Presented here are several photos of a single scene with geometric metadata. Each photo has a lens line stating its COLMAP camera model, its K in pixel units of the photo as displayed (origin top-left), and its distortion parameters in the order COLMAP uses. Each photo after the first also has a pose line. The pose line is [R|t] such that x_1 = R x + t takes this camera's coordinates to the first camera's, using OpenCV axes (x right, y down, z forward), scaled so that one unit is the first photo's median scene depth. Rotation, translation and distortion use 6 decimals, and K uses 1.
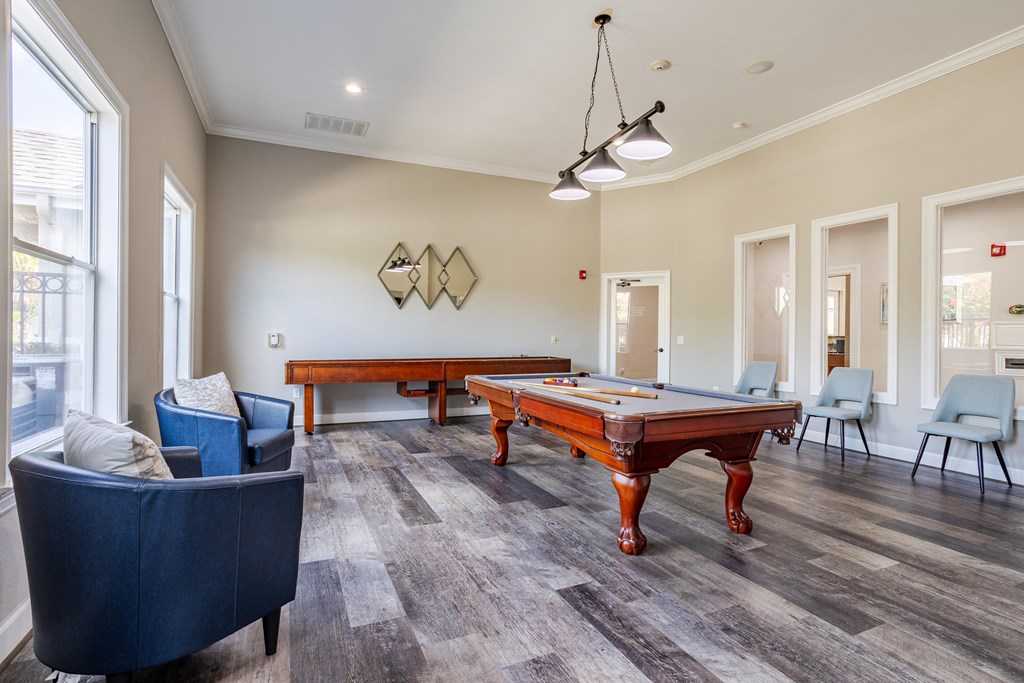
lens RADIAL K [[497.9, 0, 506.2], [0, 497.9, 336.4], [0, 0, 1]] dist [-0.043453, 0.027236]
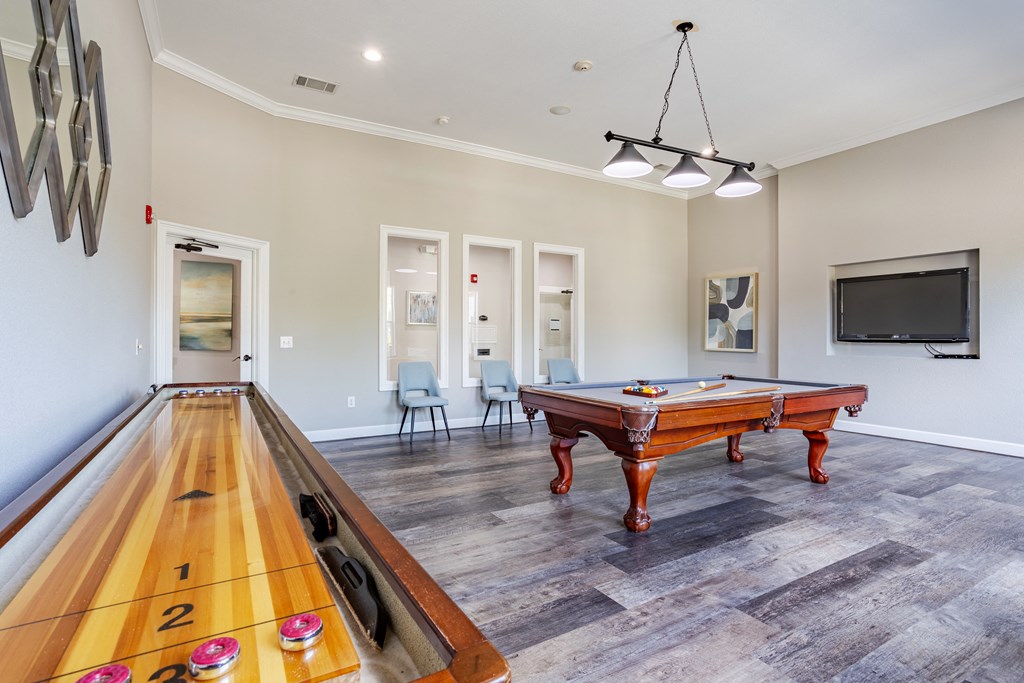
lens RADIAL K [[497.9, 0, 506.2], [0, 497.9, 336.4], [0, 0, 1]] dist [-0.043453, 0.027236]
pose [[-0.104052, -0.010504, 0.994516, -0.820464], [0.002653, 0.999938, 0.010839, -0.015475], [-0.994568, 0.003766, -0.104018, 1.540888]]
